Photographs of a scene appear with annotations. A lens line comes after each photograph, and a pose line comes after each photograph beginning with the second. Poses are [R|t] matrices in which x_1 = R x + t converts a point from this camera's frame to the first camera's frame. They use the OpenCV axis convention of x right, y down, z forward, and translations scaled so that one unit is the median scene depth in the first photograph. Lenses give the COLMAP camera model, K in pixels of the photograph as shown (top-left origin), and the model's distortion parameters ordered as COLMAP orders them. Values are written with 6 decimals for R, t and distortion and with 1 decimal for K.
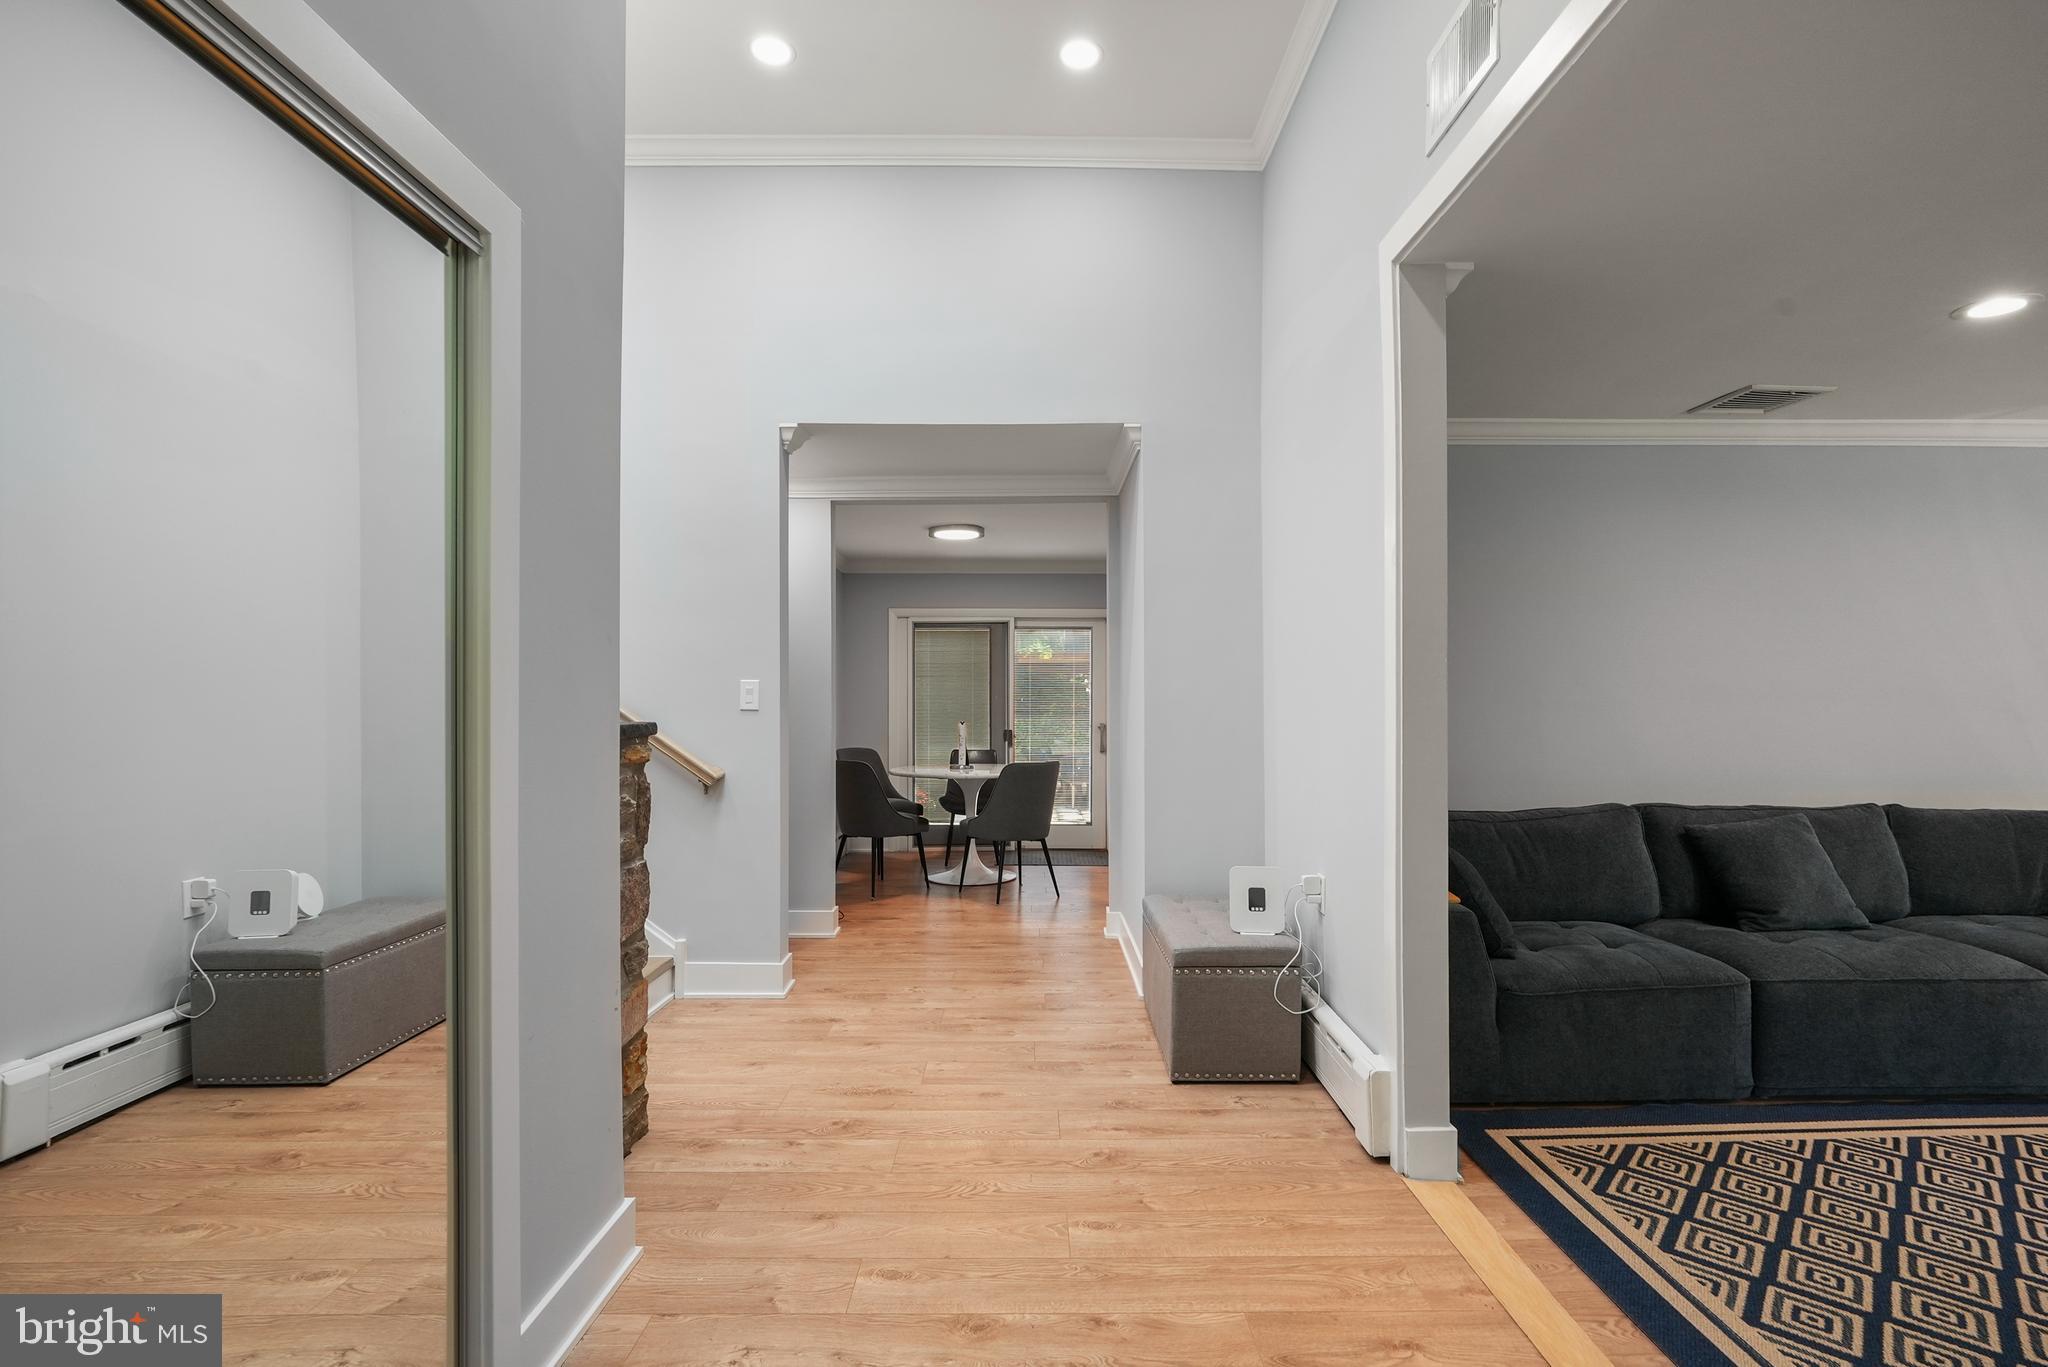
lens RADIAL K [[933.7, 0, 1024.0], [0, 933.7, 683.5], [0, 0, 1]] dist [-0.013959, 0.006439]
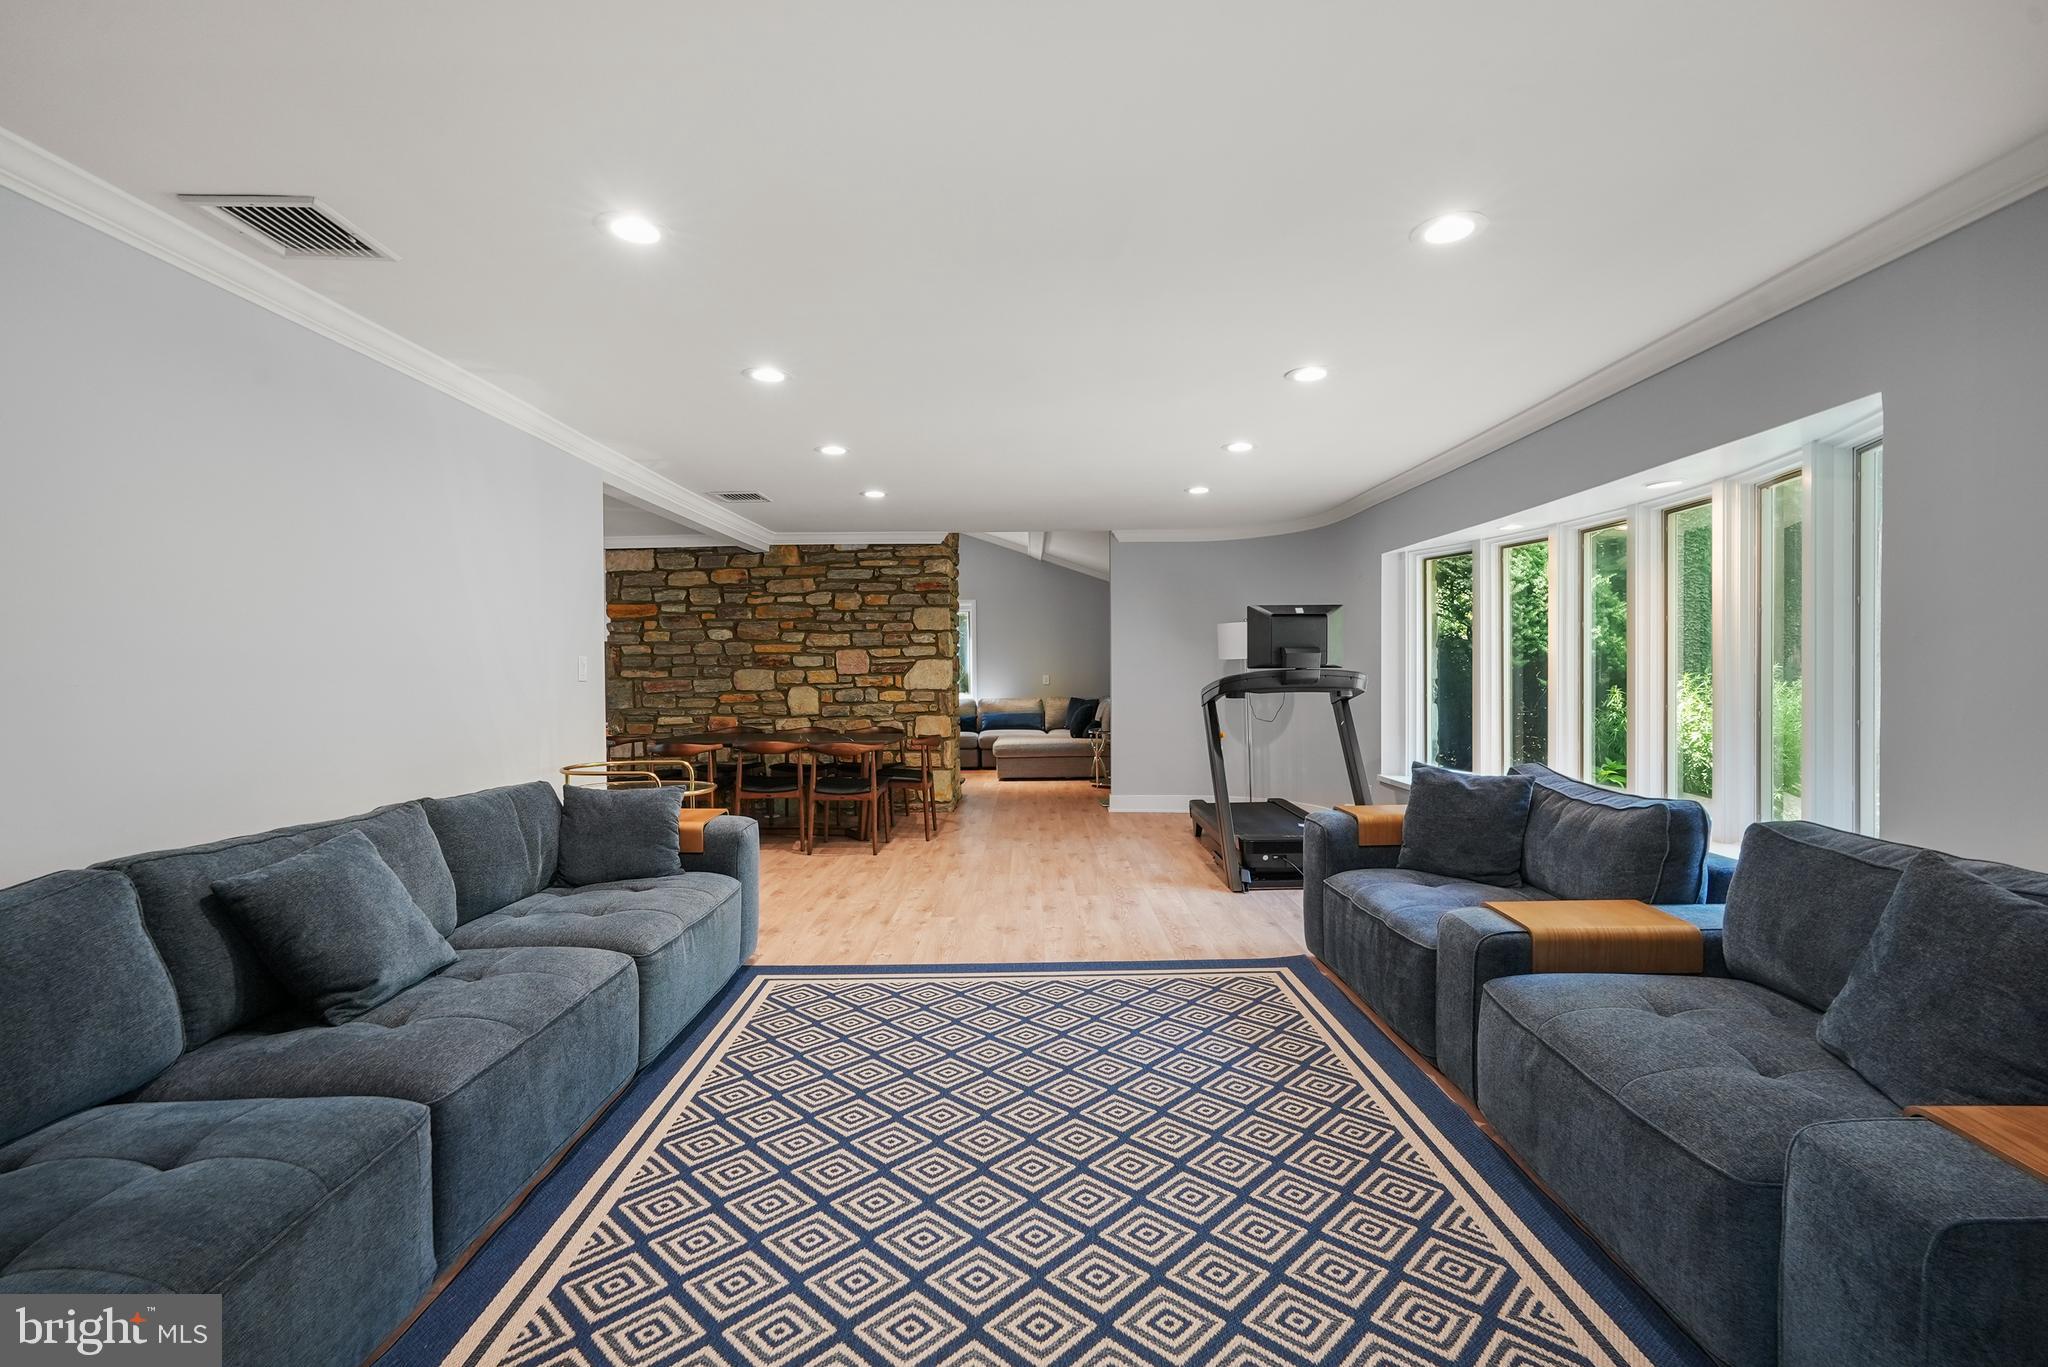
lens RADIAL K [[932.3, 0, 1026.5], [0, 932.3, 663.8], [0, 0, 1]] dist [-0.008780, 0.000074]
pose [[-0.003376, -0.006306, 0.999974, 0.119029], [-0.004407, 0.999971, 0.006291, 0.005259], [-0.999985, -0.004386, -0.003404, 0.499412]]
